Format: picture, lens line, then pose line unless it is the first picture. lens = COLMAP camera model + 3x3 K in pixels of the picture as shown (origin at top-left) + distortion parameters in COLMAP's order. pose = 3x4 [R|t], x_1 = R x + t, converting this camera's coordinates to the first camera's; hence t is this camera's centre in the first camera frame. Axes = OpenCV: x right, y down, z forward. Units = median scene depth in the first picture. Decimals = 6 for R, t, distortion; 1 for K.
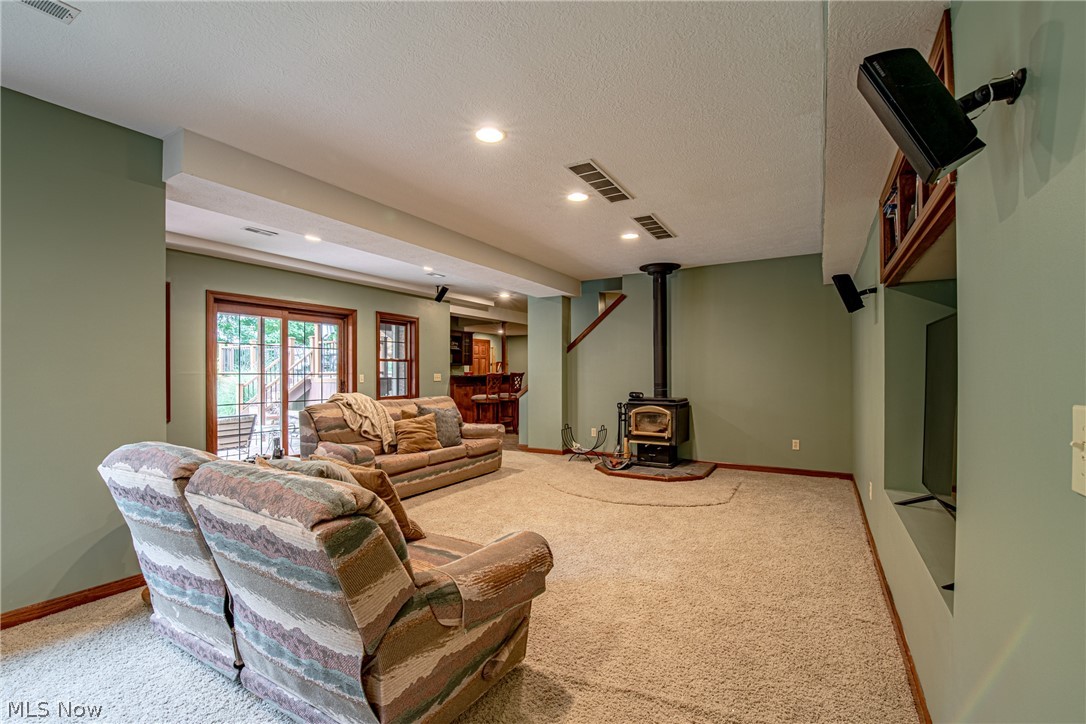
lens RADIAL K [[476.9, 0, 543.0], [0, 476.9, 362.0], [0, 0, 1]] dist [-0.007219, -0.000110]
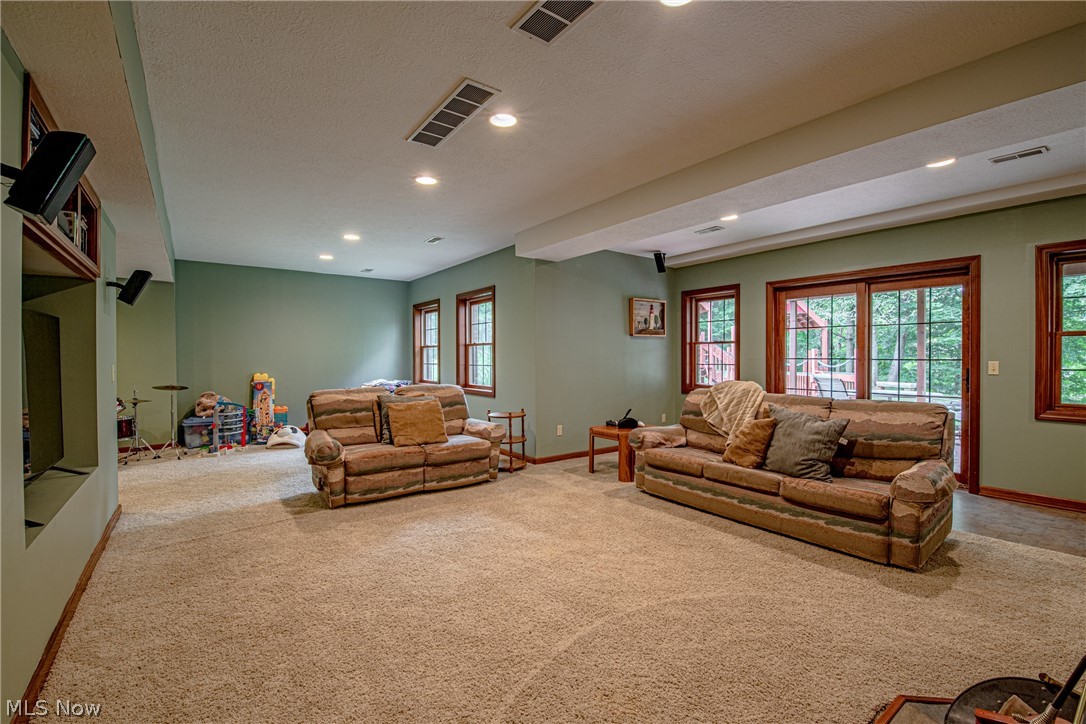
lens RADIAL K [[476.9, 0, 543.0], [0, 476.9, 362.0], [0, 0, 1]] dist [-0.007219, -0.000110]
pose [[-0.385105, 0.017292, -0.922711, 0.564531], [0.022025, 0.999712, 0.009542, 0.012873], [0.922610, -0.016648, -0.385375, 1.030890]]
